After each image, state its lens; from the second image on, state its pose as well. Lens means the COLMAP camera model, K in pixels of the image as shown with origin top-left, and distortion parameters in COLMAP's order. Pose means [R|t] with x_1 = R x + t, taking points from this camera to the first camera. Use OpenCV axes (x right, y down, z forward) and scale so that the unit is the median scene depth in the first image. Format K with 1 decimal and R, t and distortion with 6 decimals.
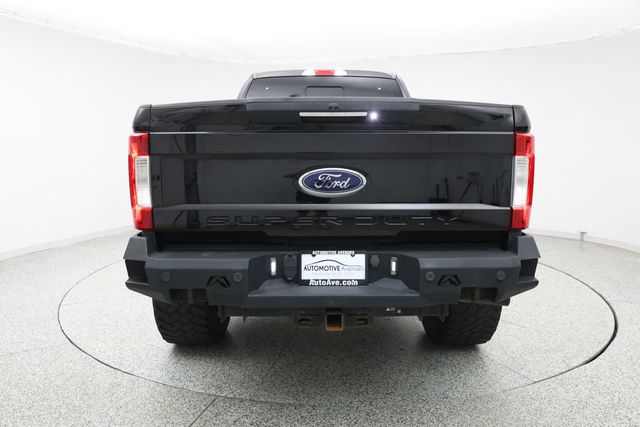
lens RADIAL K [[441.6, 0, 322.8], [0, 441.6, 214.6], [0, 0, 1]] dist [-0.004280, 0.013241]
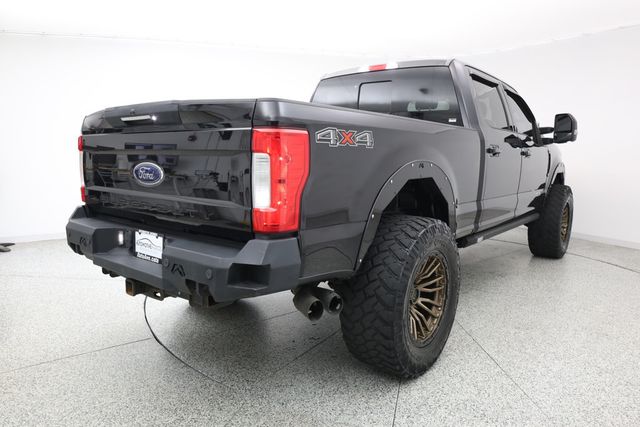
lens RADIAL K [[441.6, 0, 315.9], [0, 441.6, 215.4], [0, 0, 1]] dist [-0.004280, 0.013241]
pose [[0.764220, 0.095618, -0.637828, 0.811697], [-0.090838, 0.995049, 0.040332, -0.036923], [0.638526, 0.027116, 0.769122, 0.260519]]
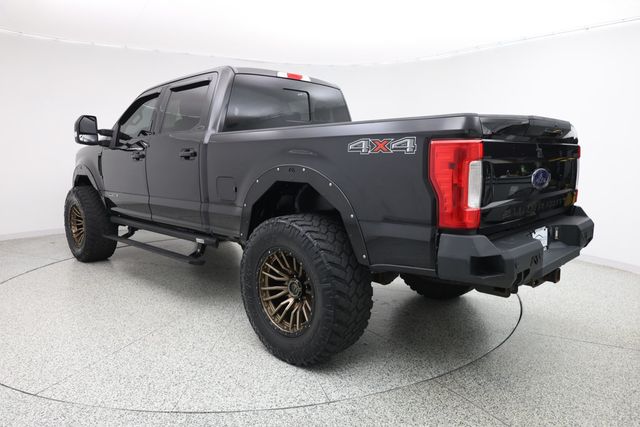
lens RADIAL K [[441.6, 0, 323.4], [0, 441.6, 208.4], [0, 0, 1]] dist [-0.004280, 0.013241]
pose [[0.704325, -0.086865, 0.704543, -1.029078], [0.090148, 0.995395, 0.032604, -0.063921], [-0.704131, 0.040550, 0.708912, 0.347137]]
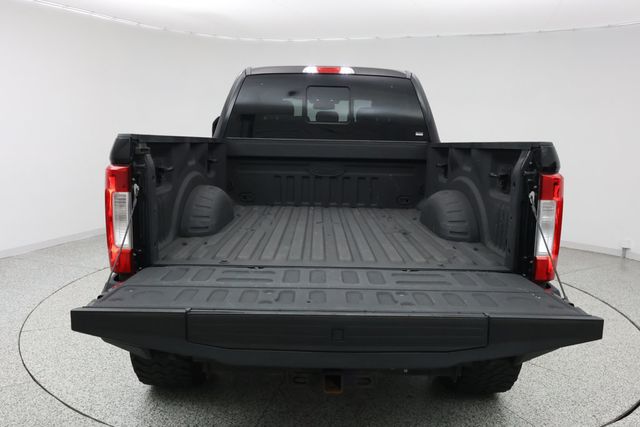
lens RADIAL K [[515.5, 0, 322.7], [0, 515.5, 215.0], [0, 0, 1]] dist [0.013300, 0.002463]
pose [[0.999793, 0.020131, -0.002892, 0.000939], [-0.020074, 0.999626, 0.018555, -0.080548], [0.003264, -0.018493, 0.999824, -0.027702]]
